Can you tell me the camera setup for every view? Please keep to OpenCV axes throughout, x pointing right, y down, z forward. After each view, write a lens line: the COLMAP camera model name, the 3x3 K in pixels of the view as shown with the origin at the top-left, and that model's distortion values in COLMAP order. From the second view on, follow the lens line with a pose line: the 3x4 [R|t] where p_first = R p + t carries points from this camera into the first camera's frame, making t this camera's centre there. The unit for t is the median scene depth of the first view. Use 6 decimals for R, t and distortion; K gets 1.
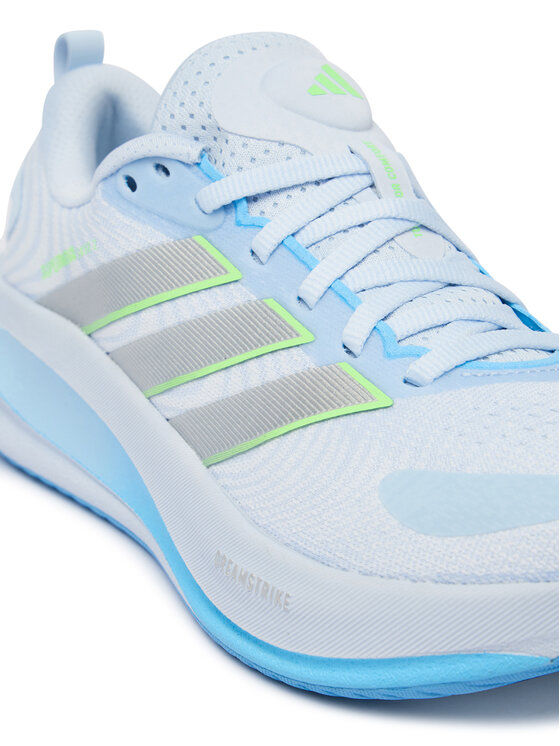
lens RADIAL K [[1638.5, 0, 280.0], [0, 1638.5, 373.0], [0, 0, 1]] dist [-0.251455, 0.261358]
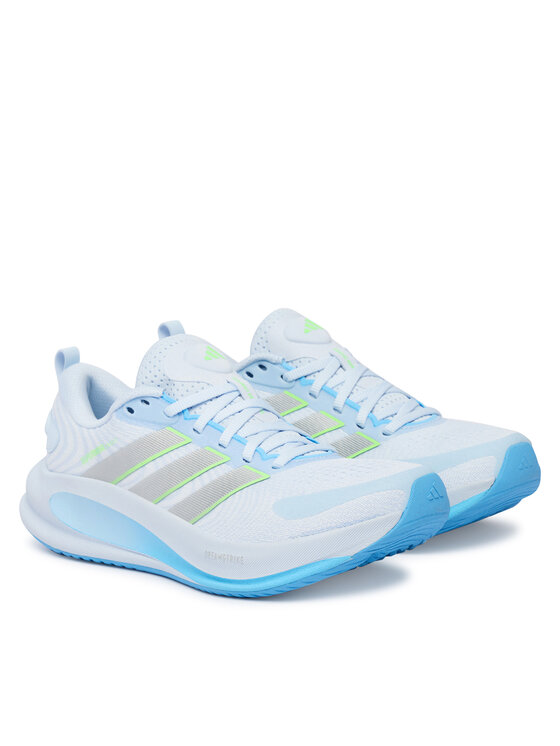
lens RADIAL K [[2195.8, 0, 280.0], [0, 2195.8, 373.0], [0, 0, 1]] dist [-0.003539, -0.043481]
pose [[0.970021, -0.122897, 0.209656, -0.535676], [0.160275, 0.972011, -0.171773, 0.397305], [-0.182678, 0.200226, 0.962569, -2.009531]]
